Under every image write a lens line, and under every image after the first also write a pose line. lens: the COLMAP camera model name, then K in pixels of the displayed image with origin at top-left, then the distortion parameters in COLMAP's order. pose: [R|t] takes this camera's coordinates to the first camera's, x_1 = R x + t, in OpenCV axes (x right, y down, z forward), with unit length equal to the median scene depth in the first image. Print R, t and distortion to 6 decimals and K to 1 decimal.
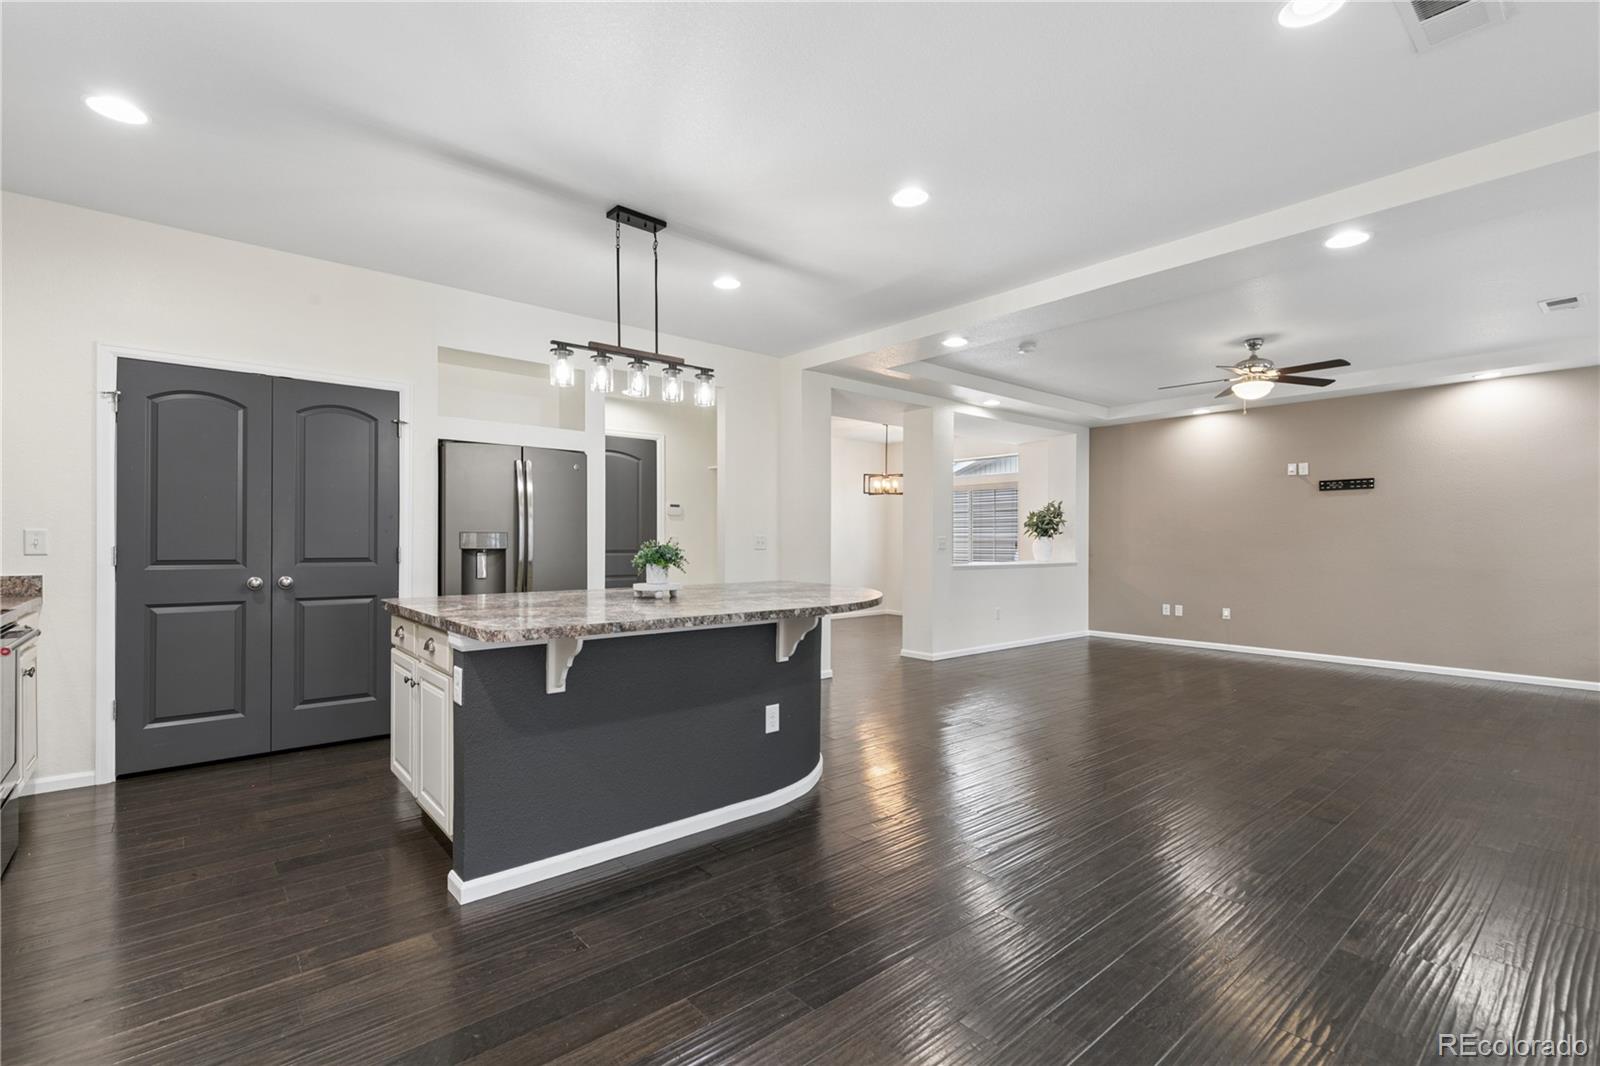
lens RADIAL K [[718.0, 0, 811.9], [0, 718.0, 539.1], [0, 0, 1]] dist [0.008736, -0.000478]
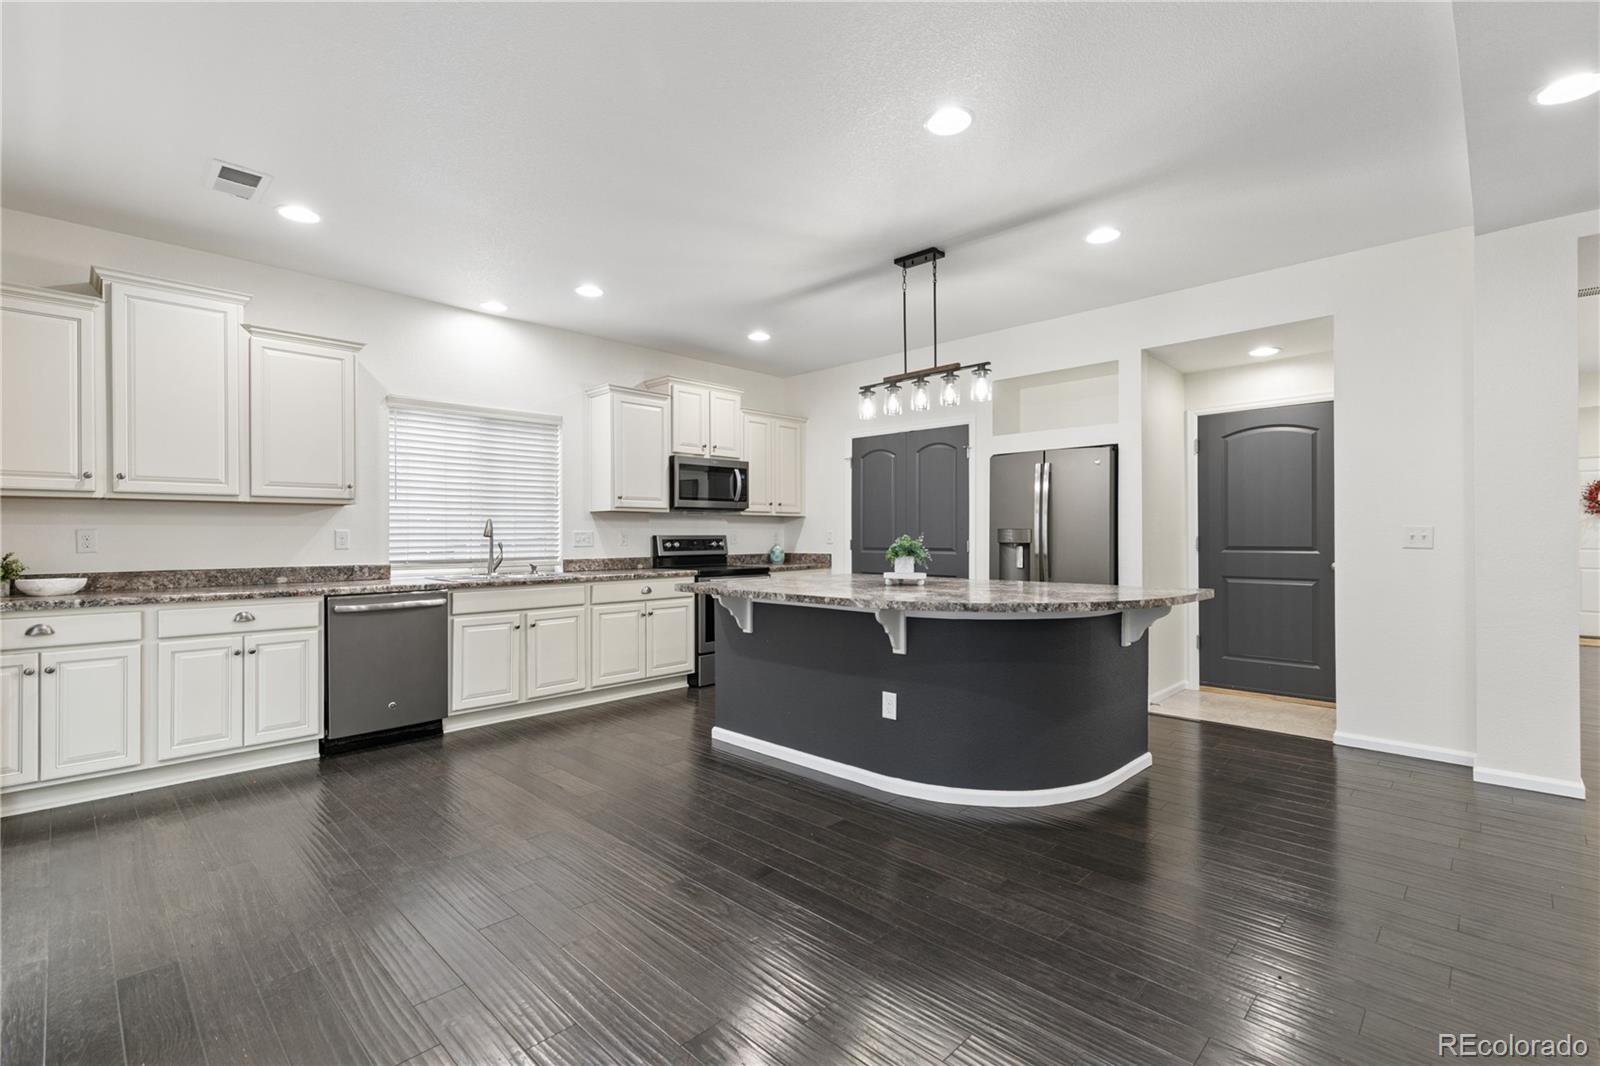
lens RADIAL K [[718.0, 0, 804.2], [0, 718.0, 532.7], [0, 0, 1]] dist [0.008736, -0.000478]
pose [[0.092408, -0.005968, -0.995703, 0.879508], [0.006618, 0.999964, -0.005379, 0.002082], [0.995699, -0.006092, 0.092444, 0.701562]]
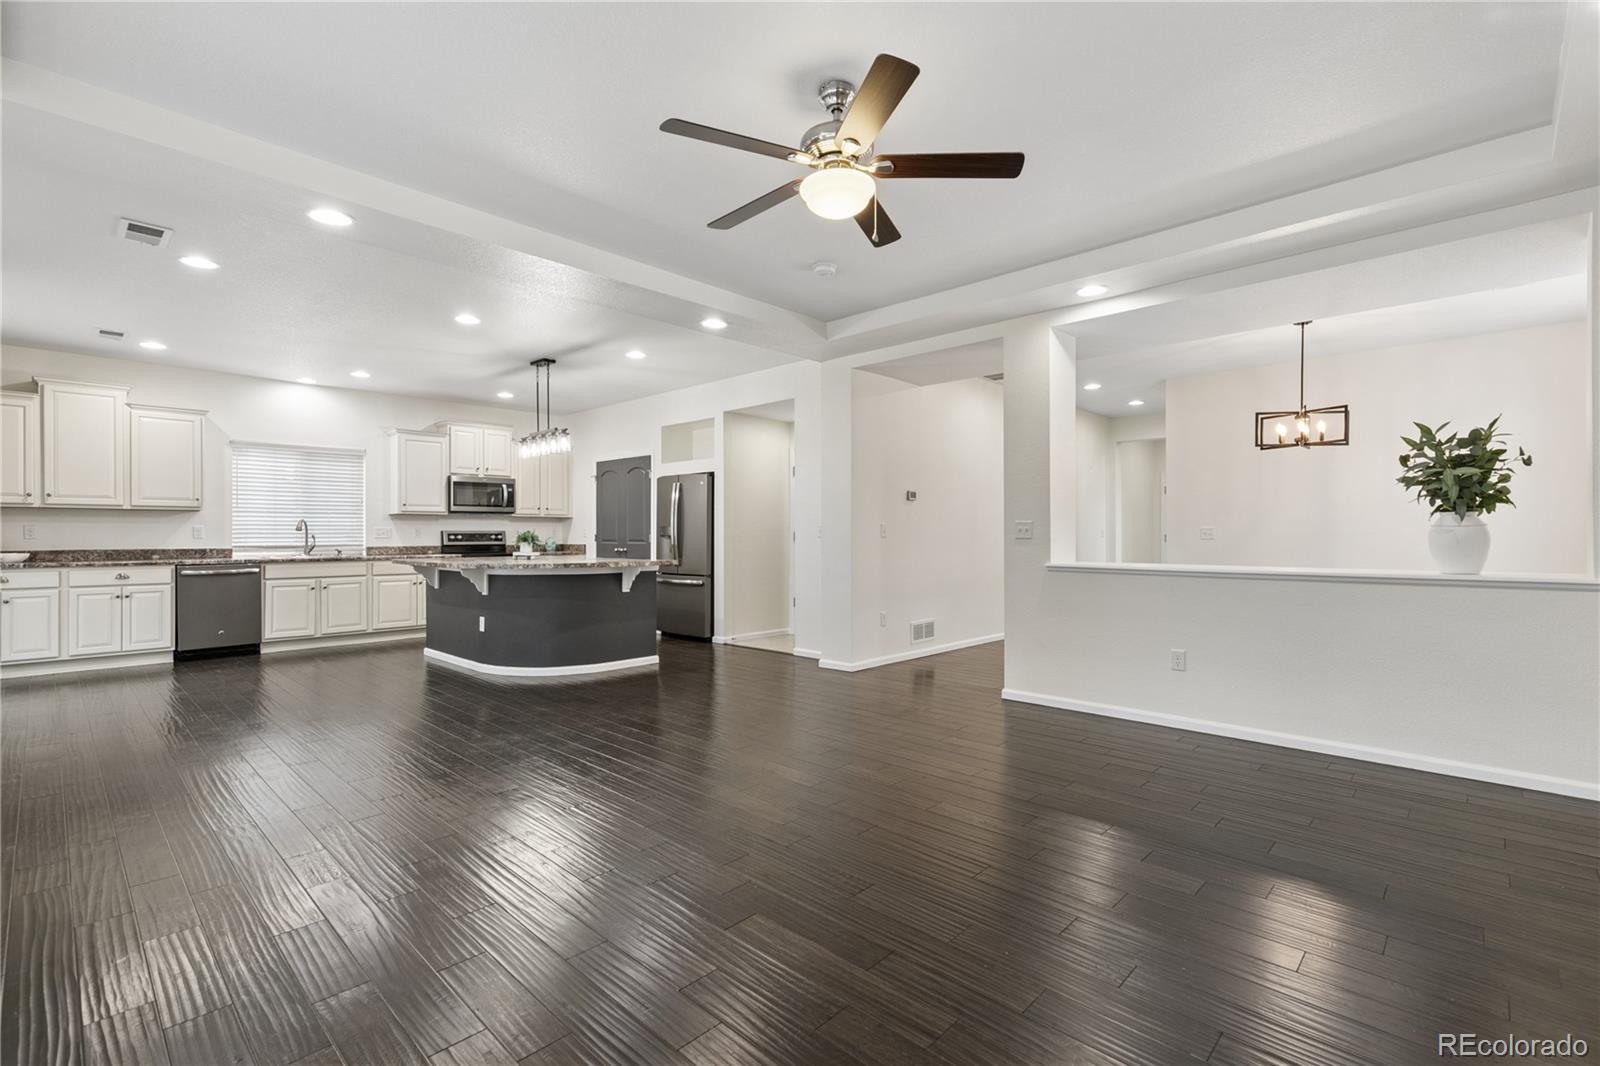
lens RADIAL K [[718.0, 0, 804.5], [0, 718.0, 532.5], [0, 0, 1]] dist [0.008736, -0.000478]
pose [[0.103099, -0.004317, -0.994662, 1.717369], [0.005357, 0.999978, -0.003785, 0.019273], [0.994657, -0.004938, 0.103120, 1.480853]]
